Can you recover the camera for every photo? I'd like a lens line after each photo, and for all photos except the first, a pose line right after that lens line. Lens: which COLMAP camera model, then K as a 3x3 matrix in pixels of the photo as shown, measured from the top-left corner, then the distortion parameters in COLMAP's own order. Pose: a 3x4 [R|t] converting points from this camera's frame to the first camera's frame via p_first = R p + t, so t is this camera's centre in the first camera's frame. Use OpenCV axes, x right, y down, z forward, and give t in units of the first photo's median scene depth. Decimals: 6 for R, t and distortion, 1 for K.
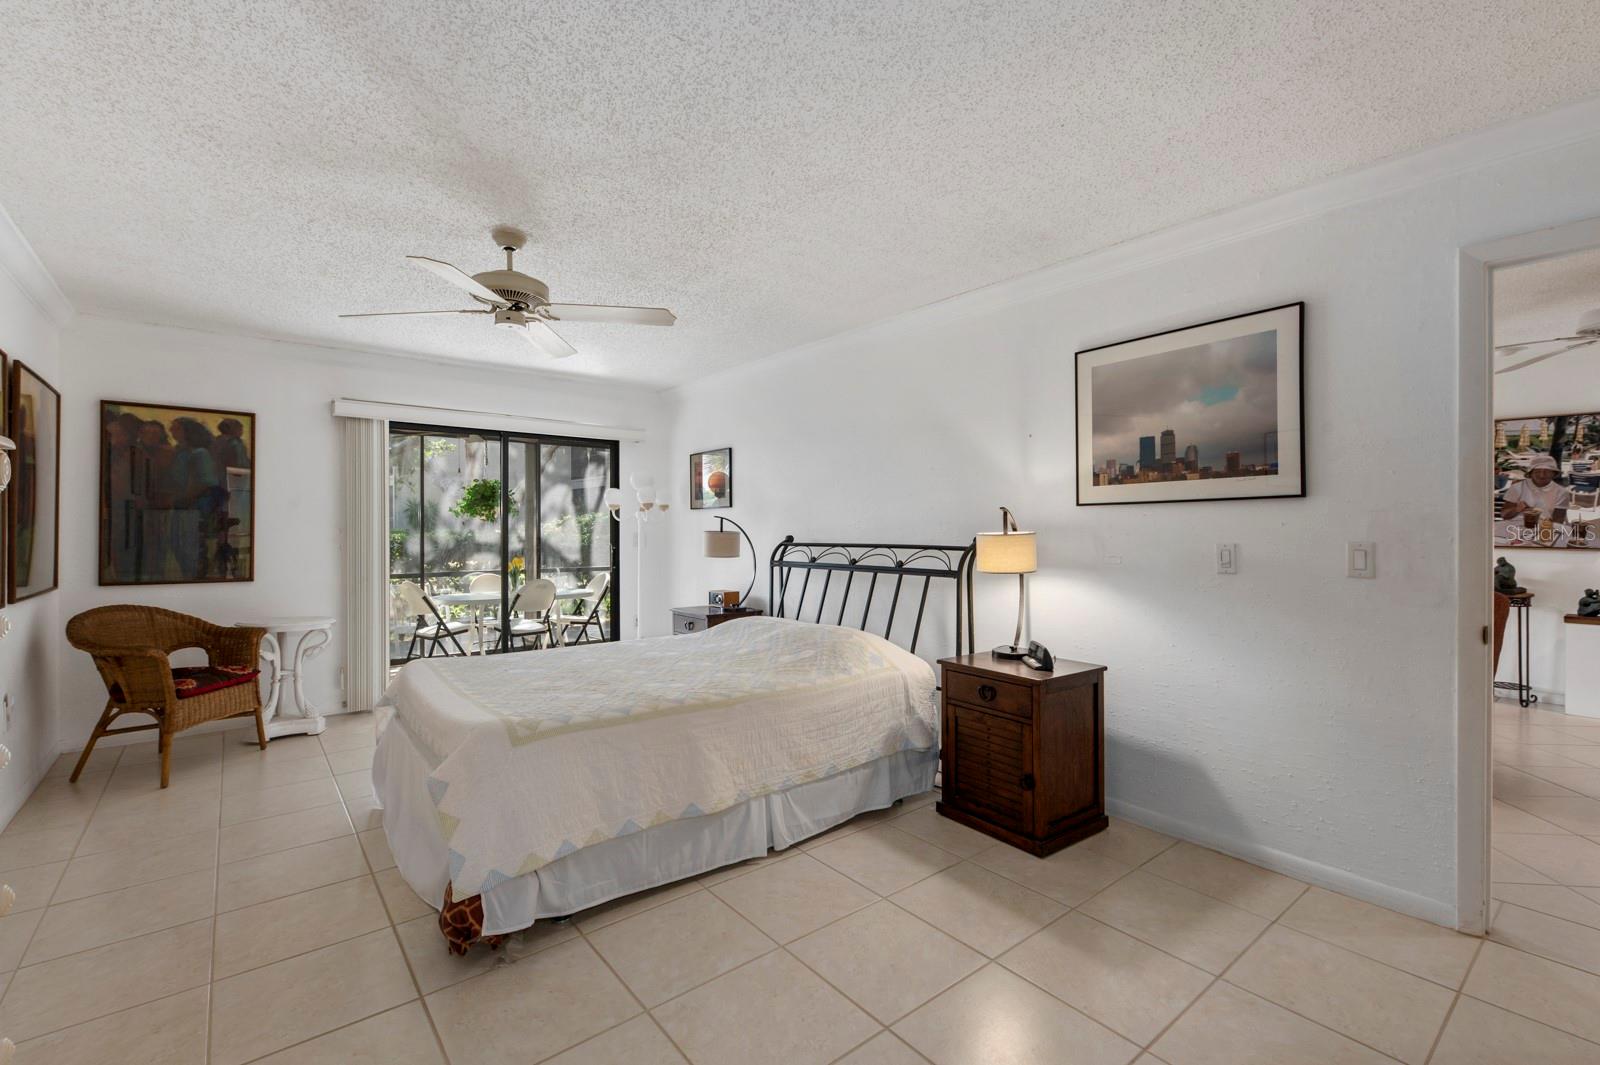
lens RADIAL K [[722.3, 0, 800.0], [0, 722.3, 532.5], [0, 0, 1]] dist [0.002247, 0.000981]
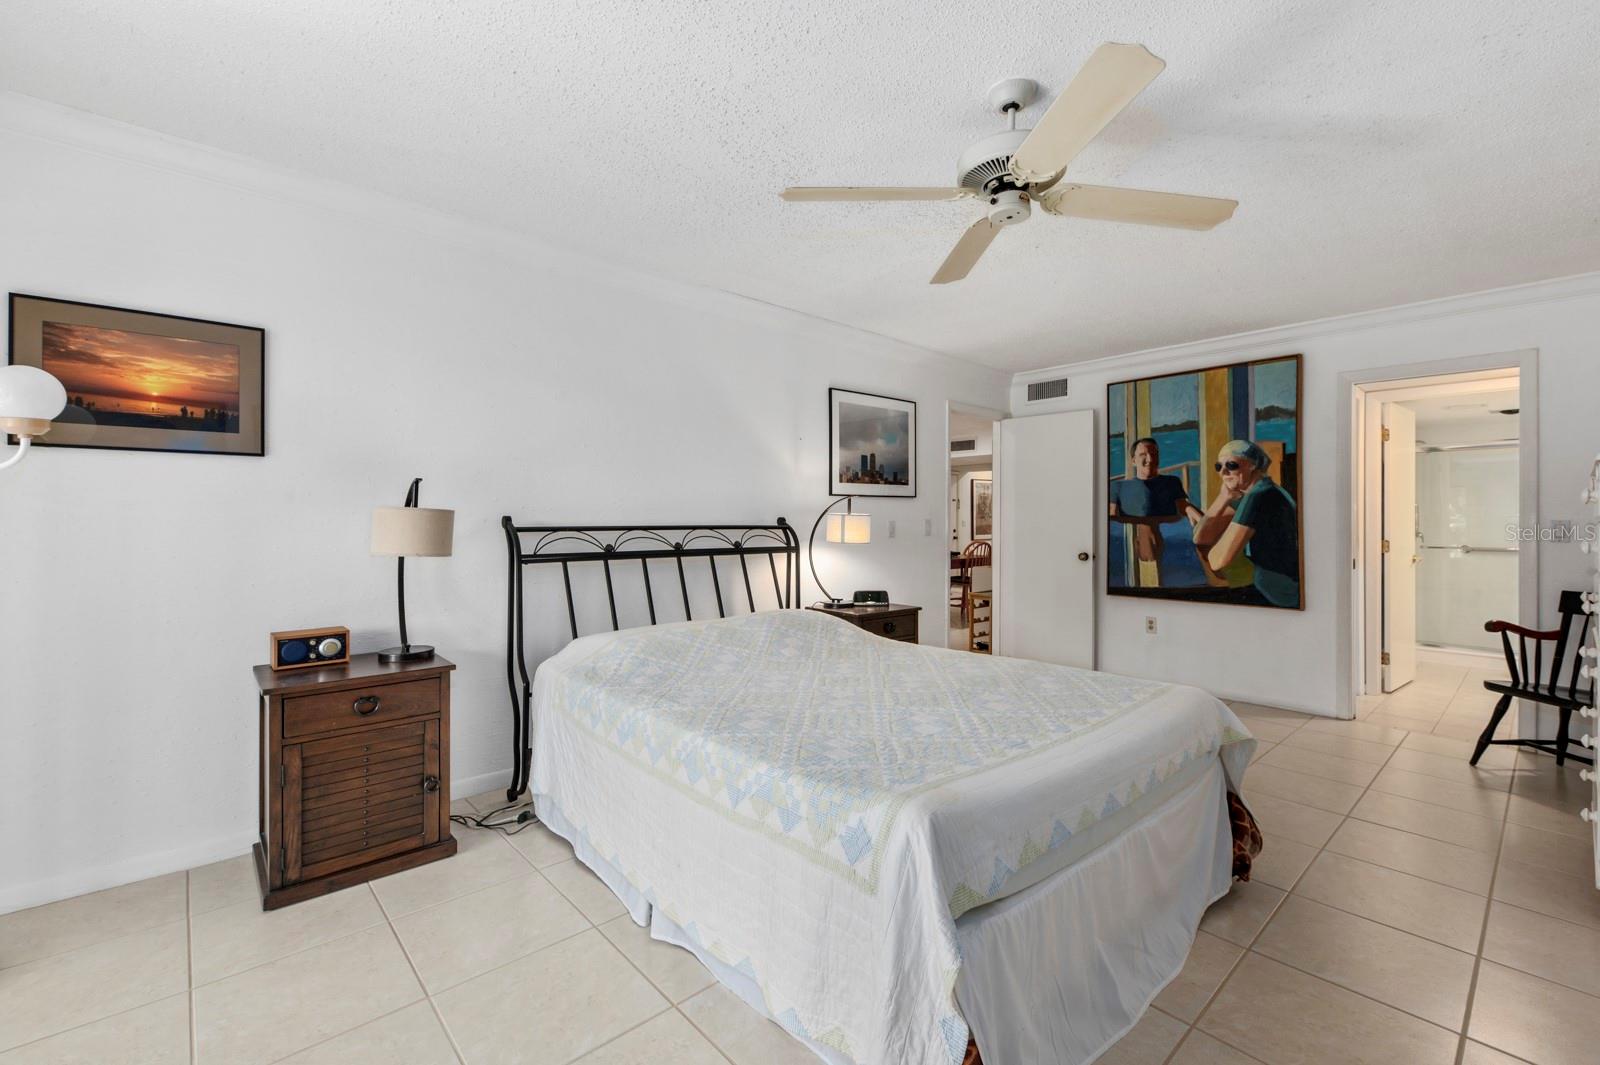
lens RADIAL K [[679.3, 0, 795.6], [0, 679.3, 523.5], [0, 0, 1]] dist [0.002895, 0.000286]
pose [[-0.053239, -0.003779, 0.998575, -1.015767], [-0.000581, 0.999993, 0.003754, 0.014572], [-0.998582, -0.000380, -0.053241, 1.210783]]
